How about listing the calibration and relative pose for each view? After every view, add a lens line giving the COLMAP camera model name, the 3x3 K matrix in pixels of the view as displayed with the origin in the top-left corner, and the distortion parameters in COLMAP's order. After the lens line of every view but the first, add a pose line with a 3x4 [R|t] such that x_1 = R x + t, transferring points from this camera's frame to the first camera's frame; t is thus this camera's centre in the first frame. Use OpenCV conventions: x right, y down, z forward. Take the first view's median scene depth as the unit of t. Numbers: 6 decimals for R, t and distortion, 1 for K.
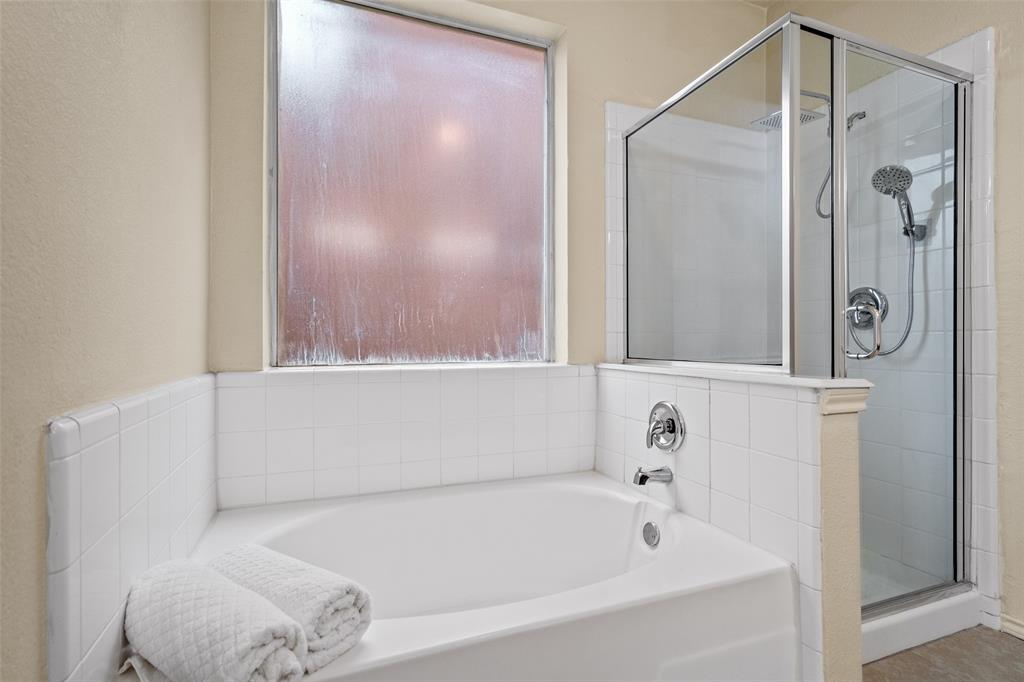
lens RADIAL K [[486.6, 0, 511.7], [0, 486.6, 338.8], [0, 0, 1]] dist [0.003243, 0.001937]
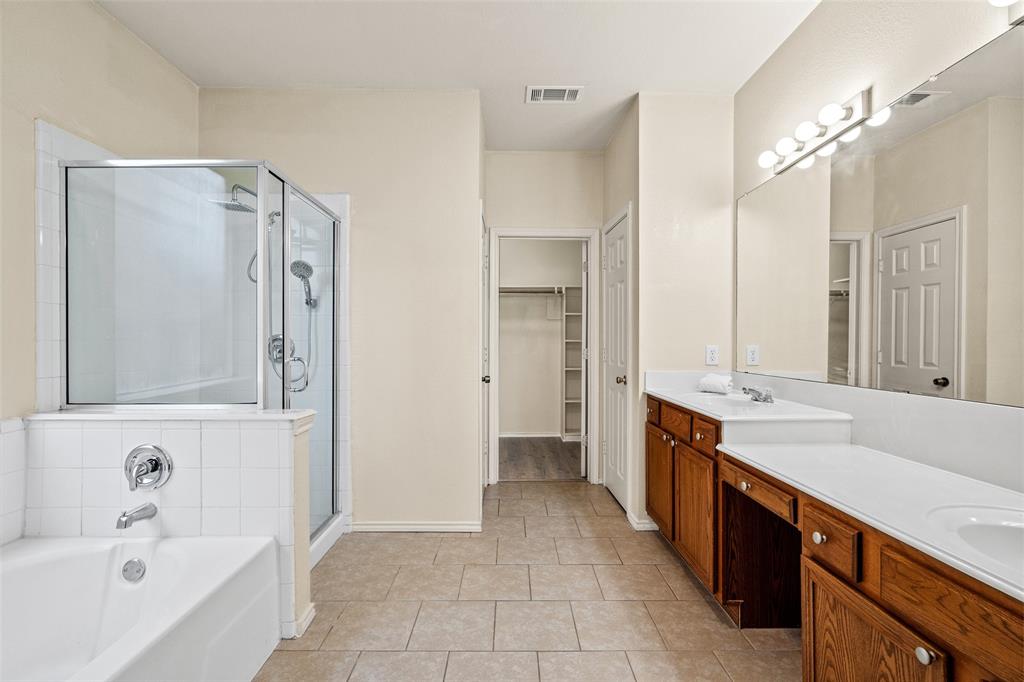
lens RADIAL K [[460.6, 0, 511.5], [0, 460.6, 341.8], [0, 0, 1]] dist [-0.001755, 0.001389]
pose [[0.350551, -0.002633, 0.936540, -0.376370], [-0.006567, 0.999965, 0.005269, -0.117287], [-0.936521, -0.007997, 0.350521, -0.140465]]
